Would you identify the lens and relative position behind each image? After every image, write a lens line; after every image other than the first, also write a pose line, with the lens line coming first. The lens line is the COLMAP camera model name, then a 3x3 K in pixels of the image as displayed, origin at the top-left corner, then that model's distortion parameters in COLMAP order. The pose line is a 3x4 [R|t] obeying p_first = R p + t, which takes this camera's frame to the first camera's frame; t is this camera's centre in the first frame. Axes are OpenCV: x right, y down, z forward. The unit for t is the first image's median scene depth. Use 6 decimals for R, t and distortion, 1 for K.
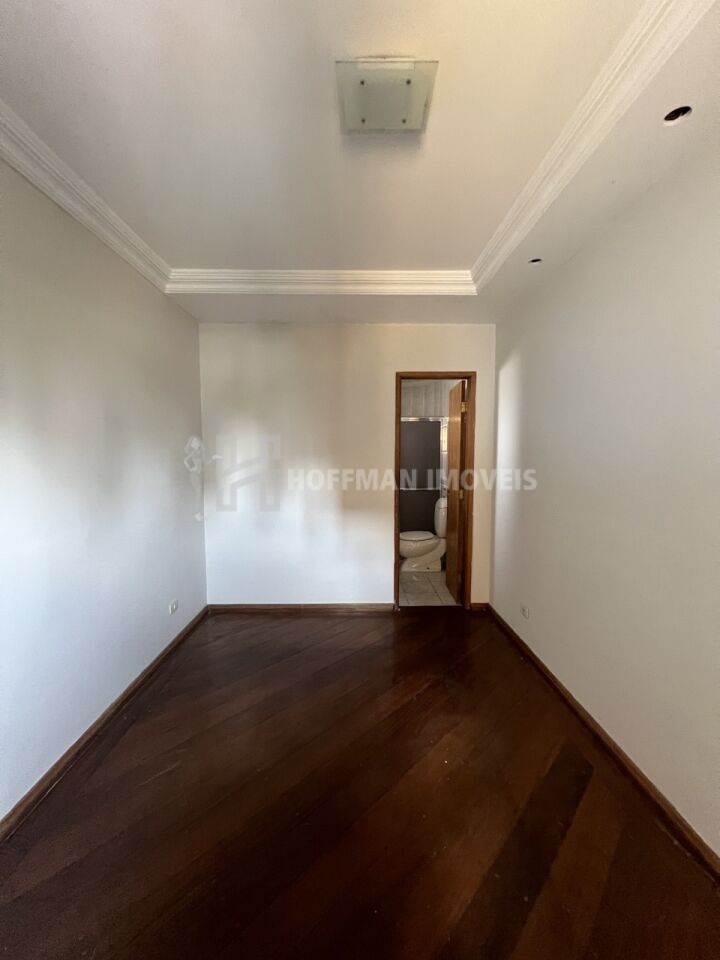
lens RADIAL K [[383.3, 0, 358.1], [0, 383.3, 480.8], [0, 0, 1]] dist [-0.001350, 0.000425]
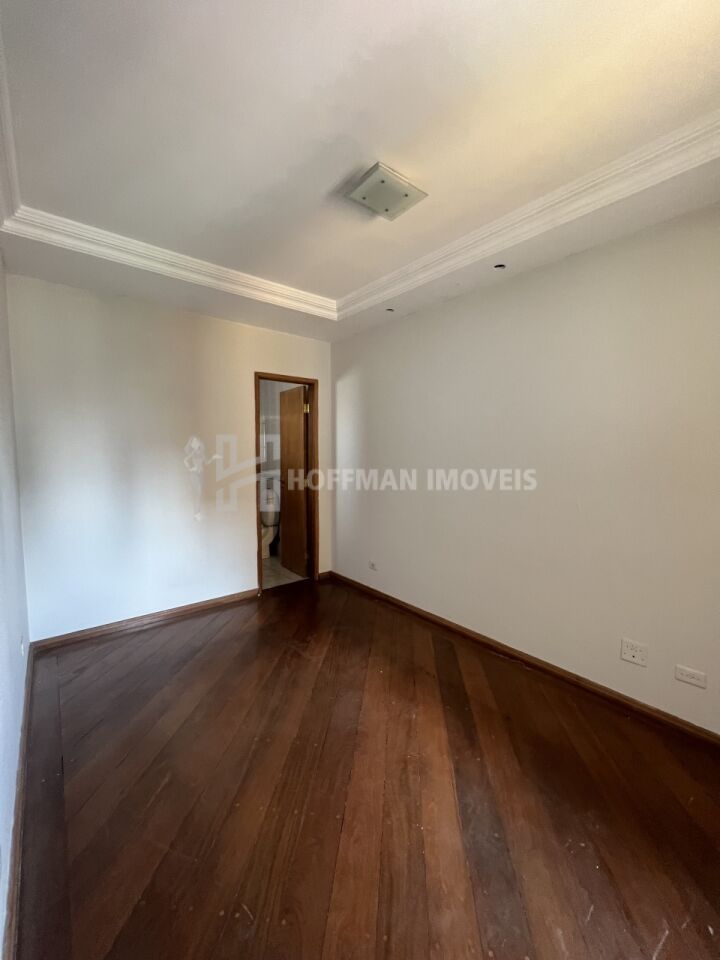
lens RADIAL K [[383.3, 0, 358.1], [0, 383.3, 480.8], [0, 0, 1]] dist [-0.001350, 0.000425]
pose [[0.782752, -0.047037, 0.620554, -0.354391], [0.044558, 0.998816, 0.019505, 0.013037], [-0.620737, 0.012382, 0.783921, -0.015037]]
